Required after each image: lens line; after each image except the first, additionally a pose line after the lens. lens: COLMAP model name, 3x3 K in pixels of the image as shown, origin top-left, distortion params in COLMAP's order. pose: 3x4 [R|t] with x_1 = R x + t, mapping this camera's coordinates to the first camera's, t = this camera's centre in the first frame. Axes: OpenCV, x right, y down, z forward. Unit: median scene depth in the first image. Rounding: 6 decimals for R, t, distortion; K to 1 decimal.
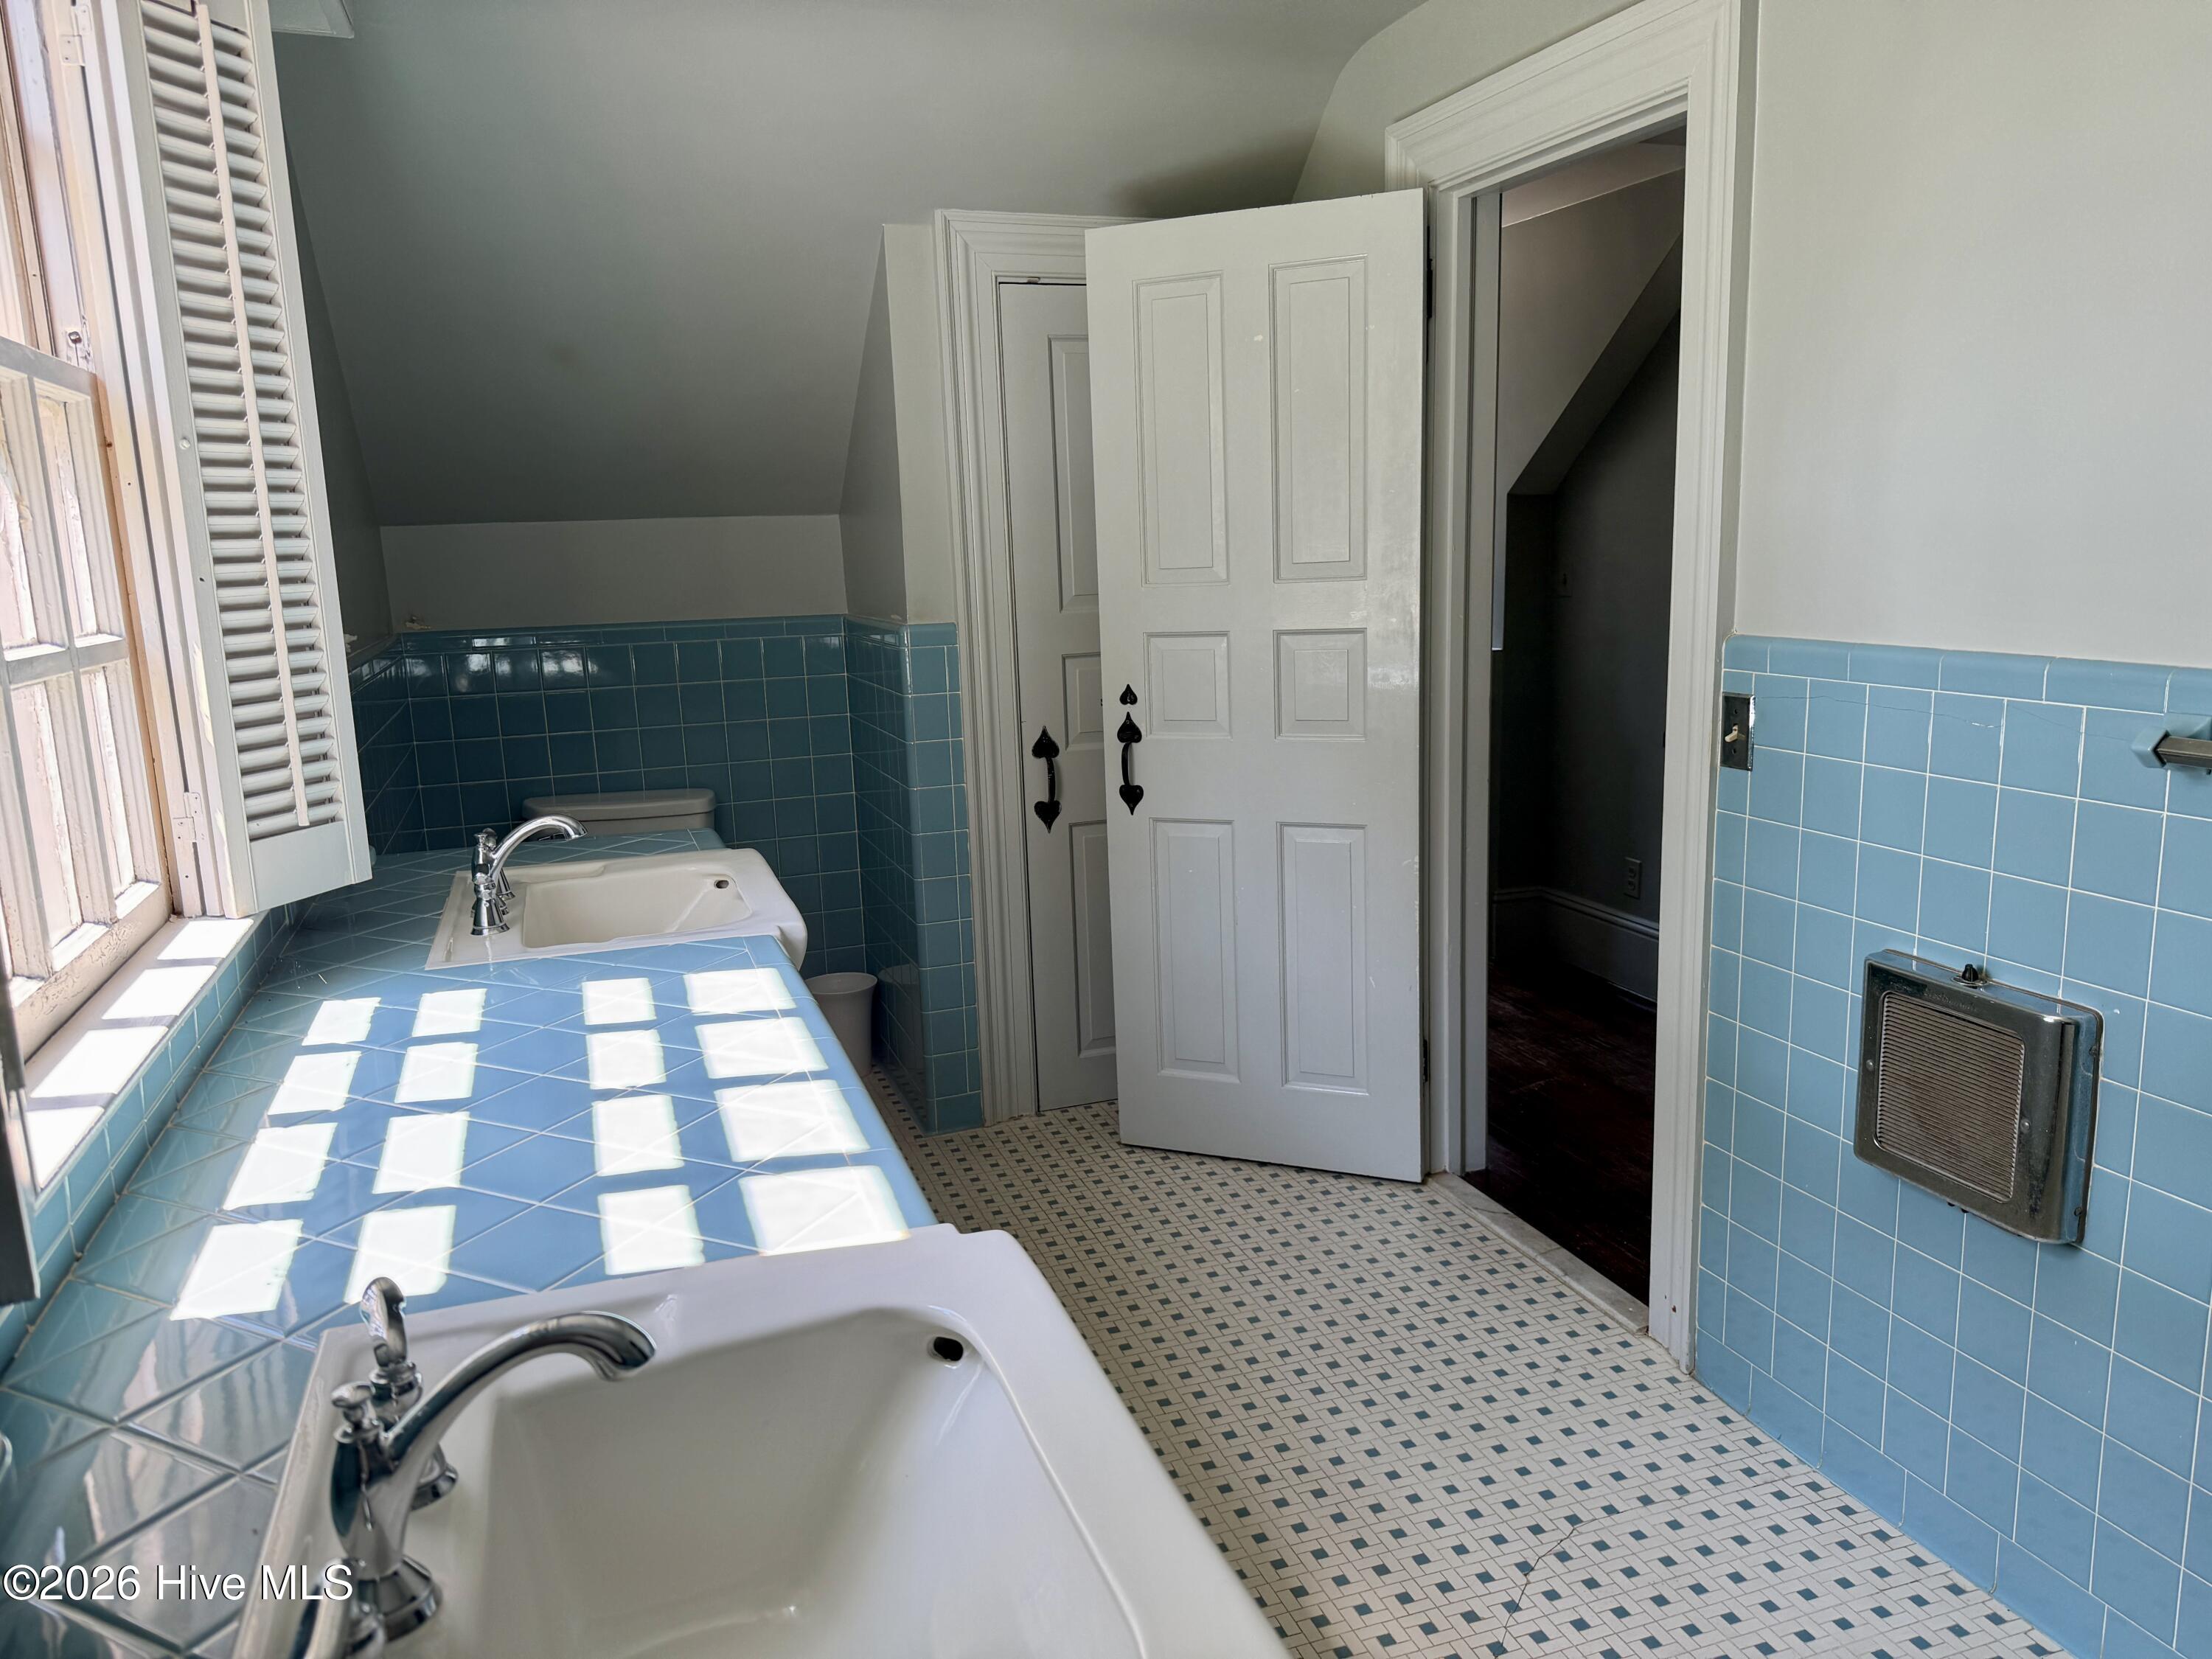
lens RADIAL K [[1565.7, 0, 1109.5], [0, 1565.7, 827.2], [0, 0, 1]] dist [0.029921, -0.020472]
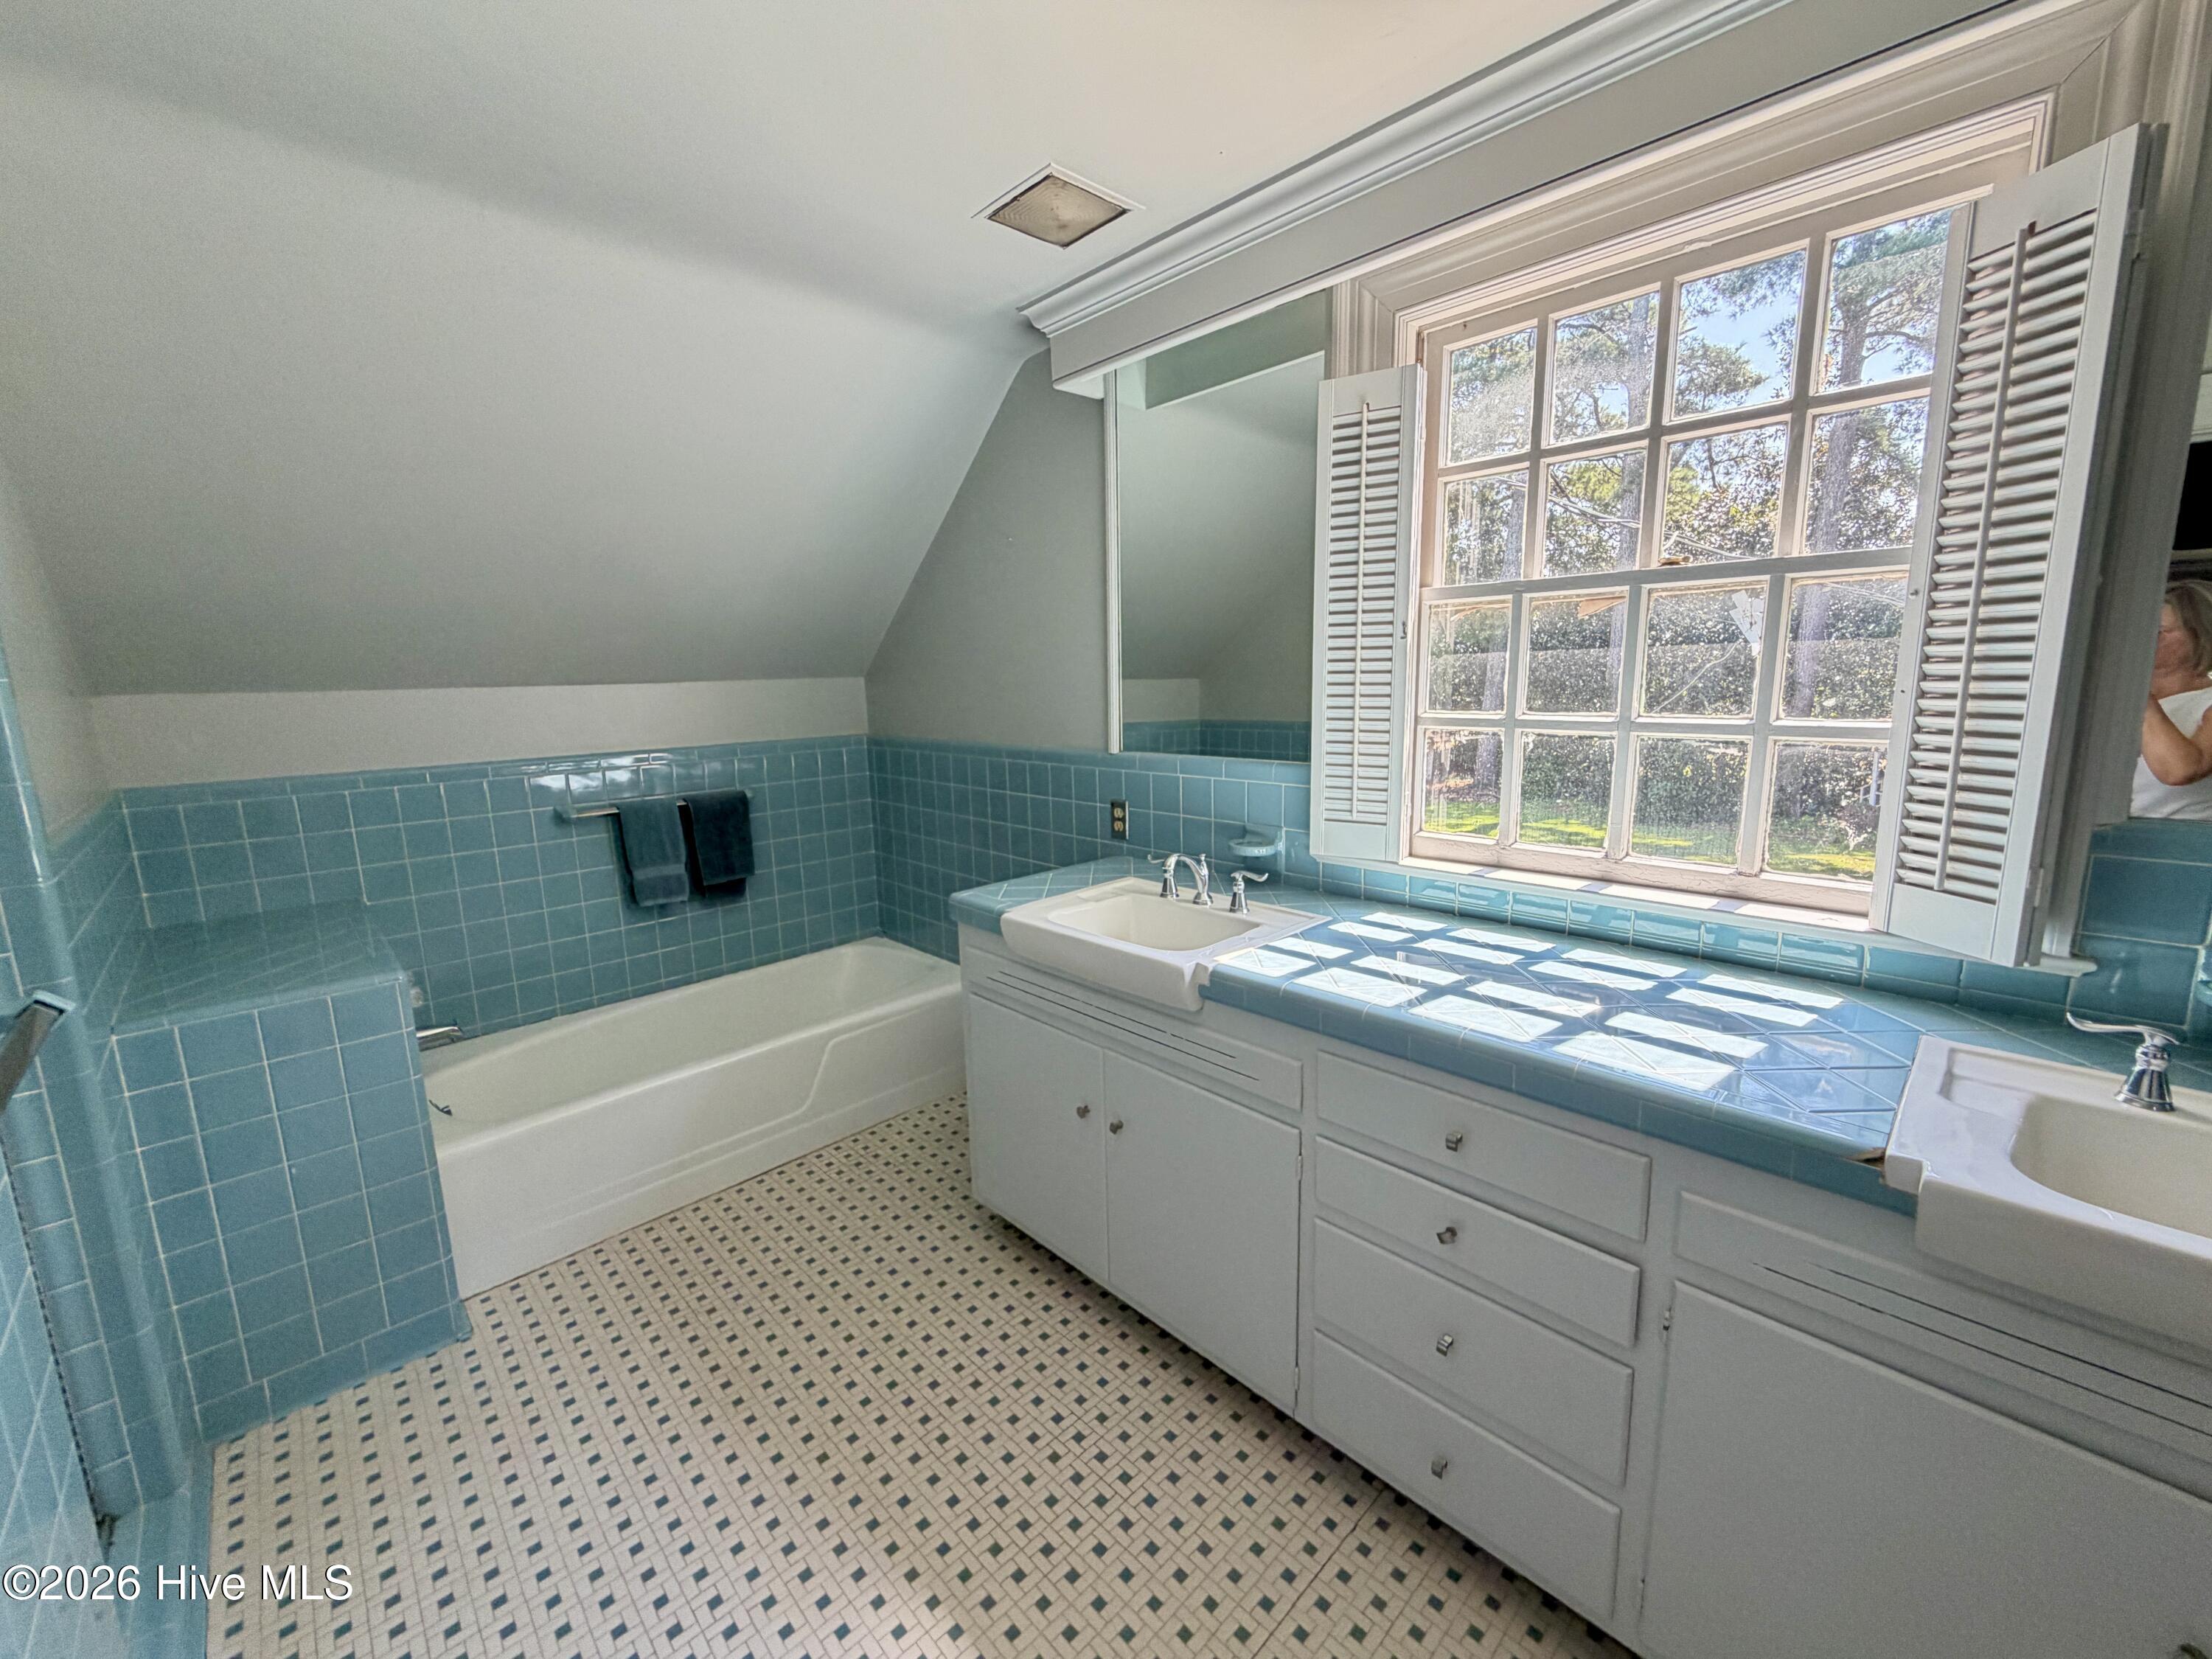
lens RADIAL K [[886.3, 0, 1107.9], [0, 886.3, 824.5], [0, 0, 1]] dist [-0.001133, -0.000035]
pose [[-0.905674, 0.118887, -0.406964, 0.438932], [-0.032446, 0.937629, 0.346119, -0.327034], [0.422731, 0.326676, -0.845329, 1.573748]]
